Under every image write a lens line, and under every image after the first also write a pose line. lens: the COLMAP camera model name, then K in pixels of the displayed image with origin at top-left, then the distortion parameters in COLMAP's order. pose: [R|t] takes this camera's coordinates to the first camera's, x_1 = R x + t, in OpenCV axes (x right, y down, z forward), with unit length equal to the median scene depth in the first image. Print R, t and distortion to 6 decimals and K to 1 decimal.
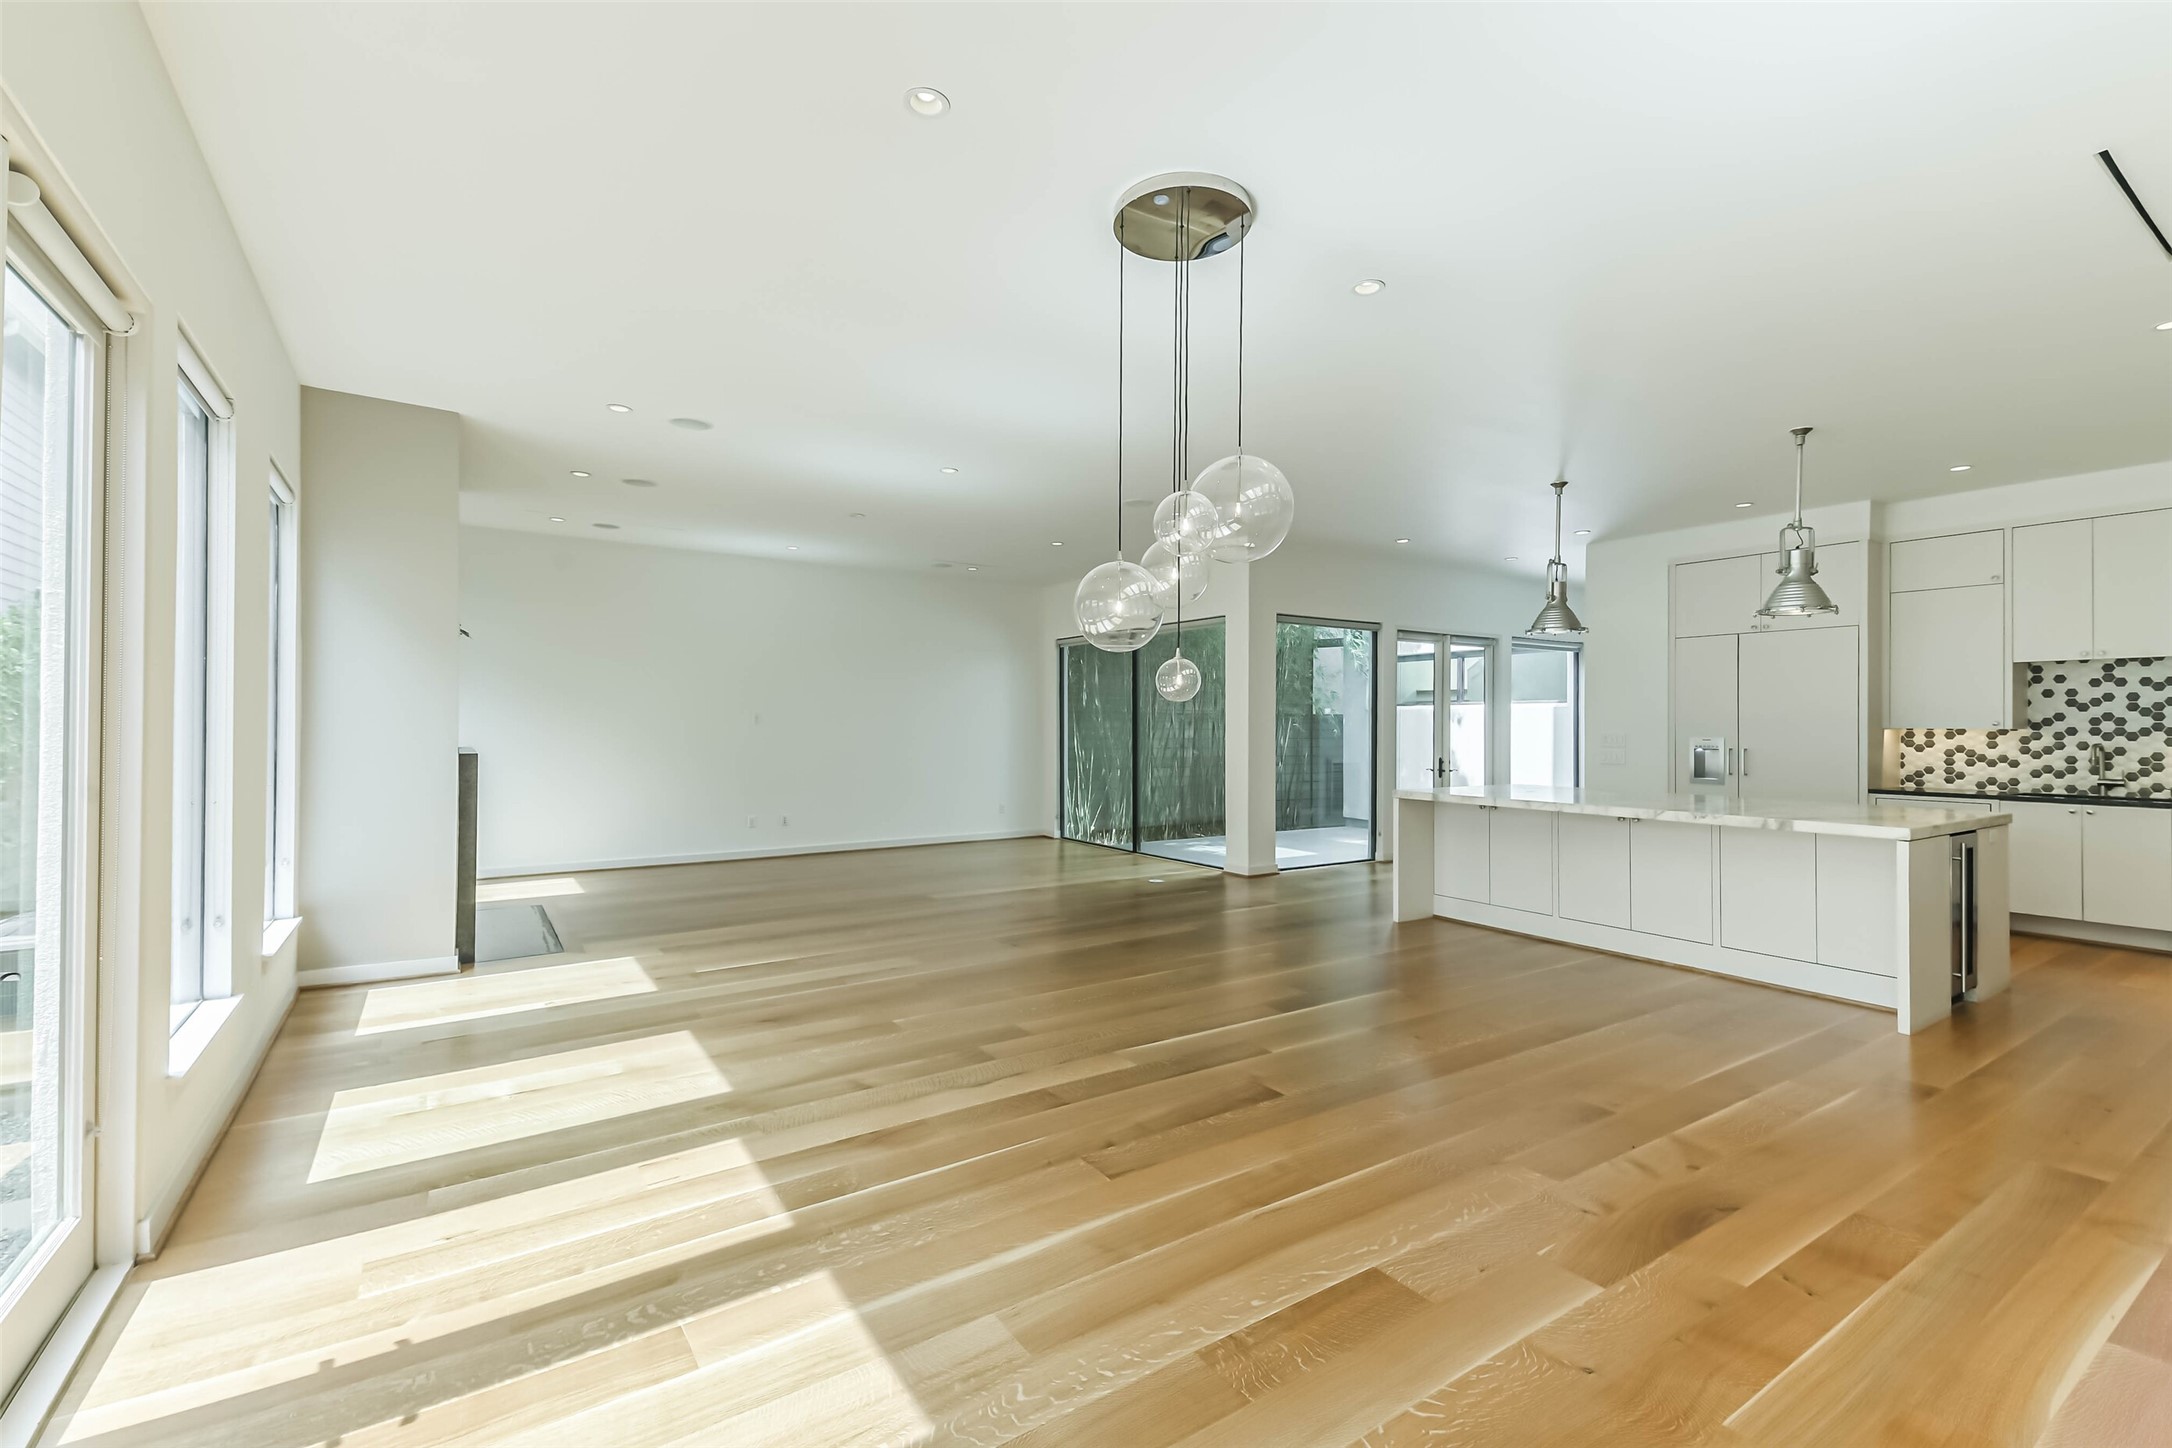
lens RADIAL K [[913.2, 0, 1044.0], [0, 913.2, 717.8], [0, 0, 1]] dist [-0.004072, -0.005850]
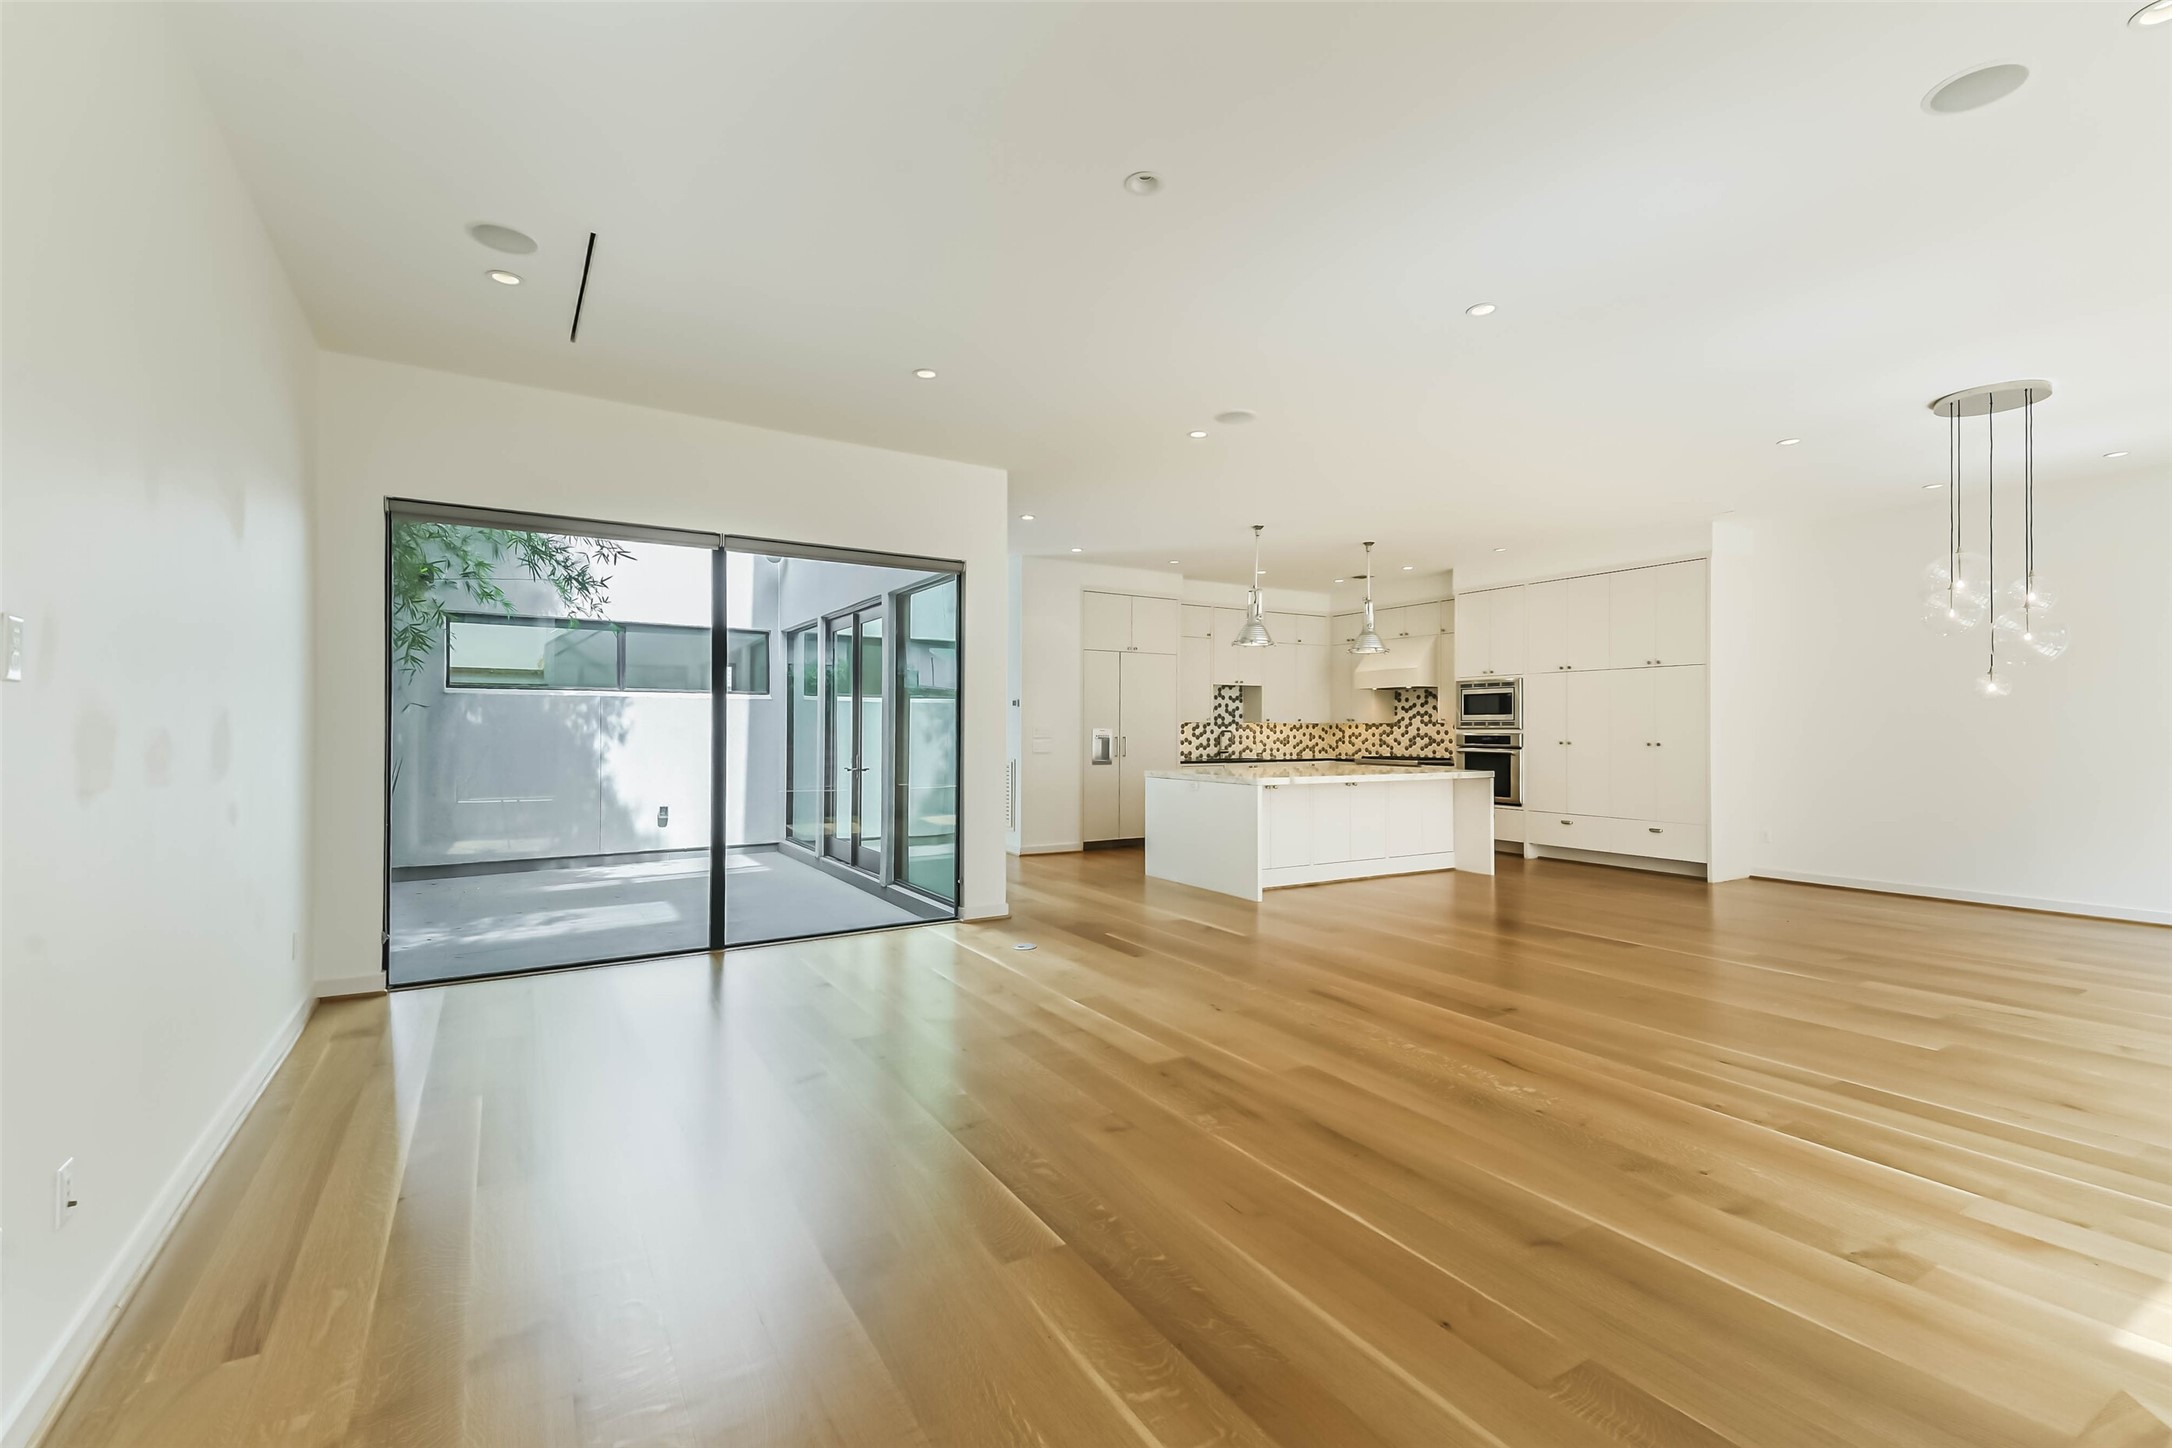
lens RADIAL K [[934.3, 0, 1095.0], [0, 934.3, 725.8], [0, 0, 1]] dist [0.075894, -0.027057]
pose [[-0.012429, -0.000762, 0.999922, -0.706757], [-0.010457, 0.999945, 0.000632, 0.019130], [-0.999868, -0.010449, -0.012436, 1.191059]]
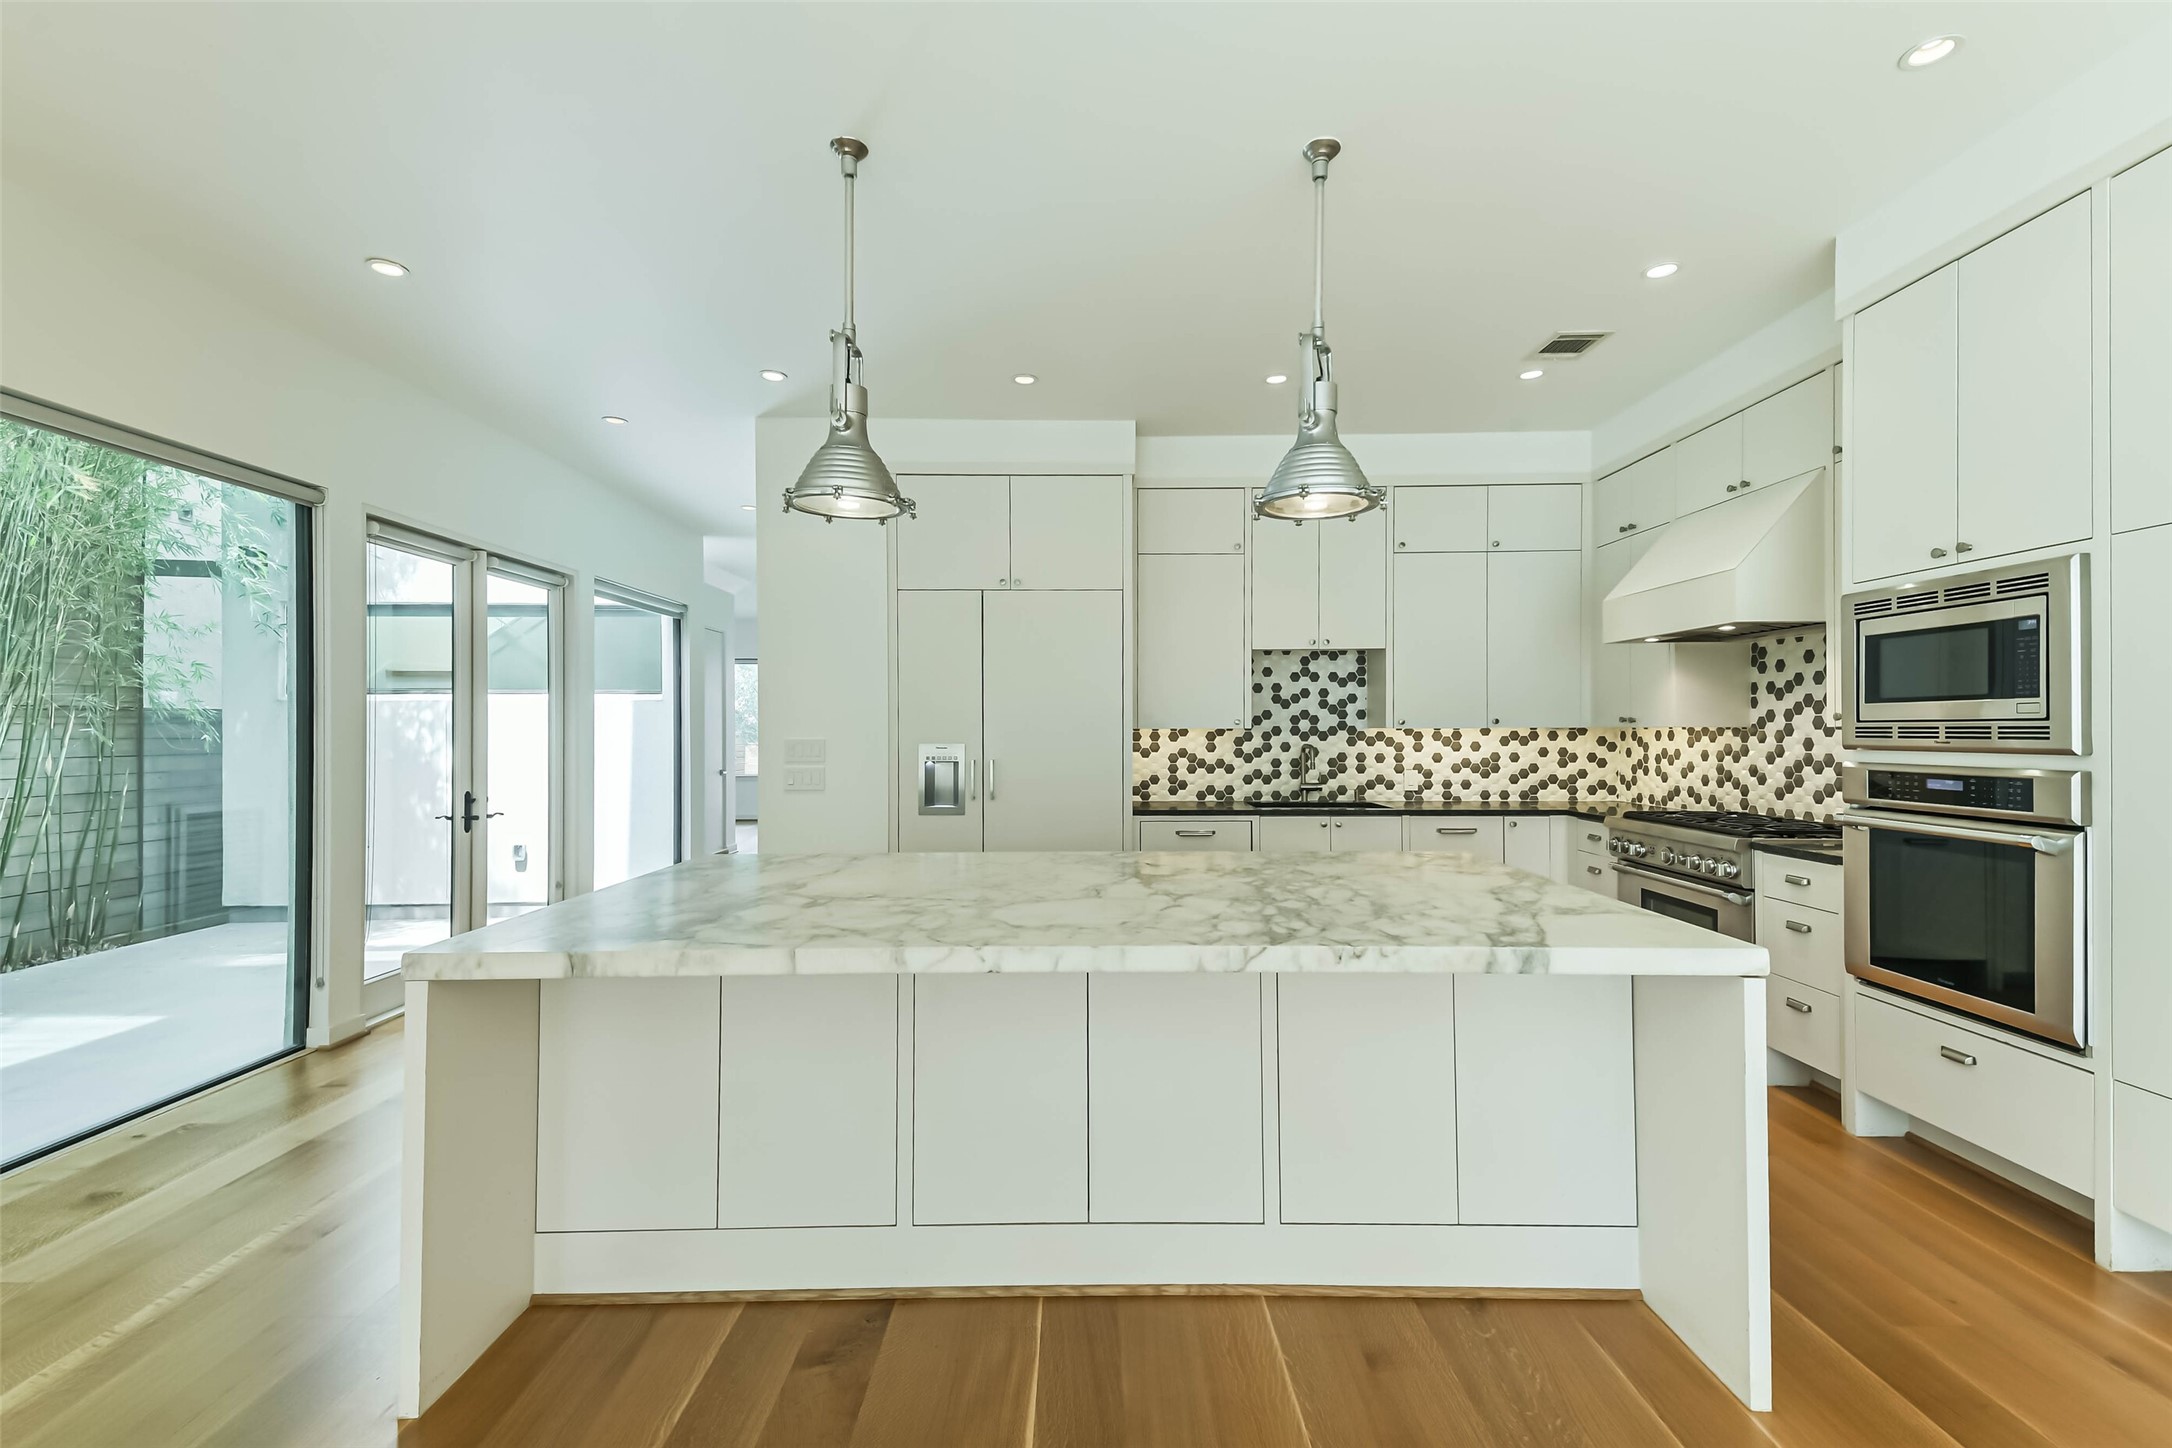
lens RADIAL K [[934.3, 0, 1090.9], [0, 934.3, 731.3], [0, 0, 1]] dist [0.075894, -0.027057]
pose [[0.511502, -0.007915, 0.859246, 0.229378], [-0.002013, 0.999944, 0.010410, 0.005729], [-0.859280, -0.007054, 0.511458, 0.646021]]
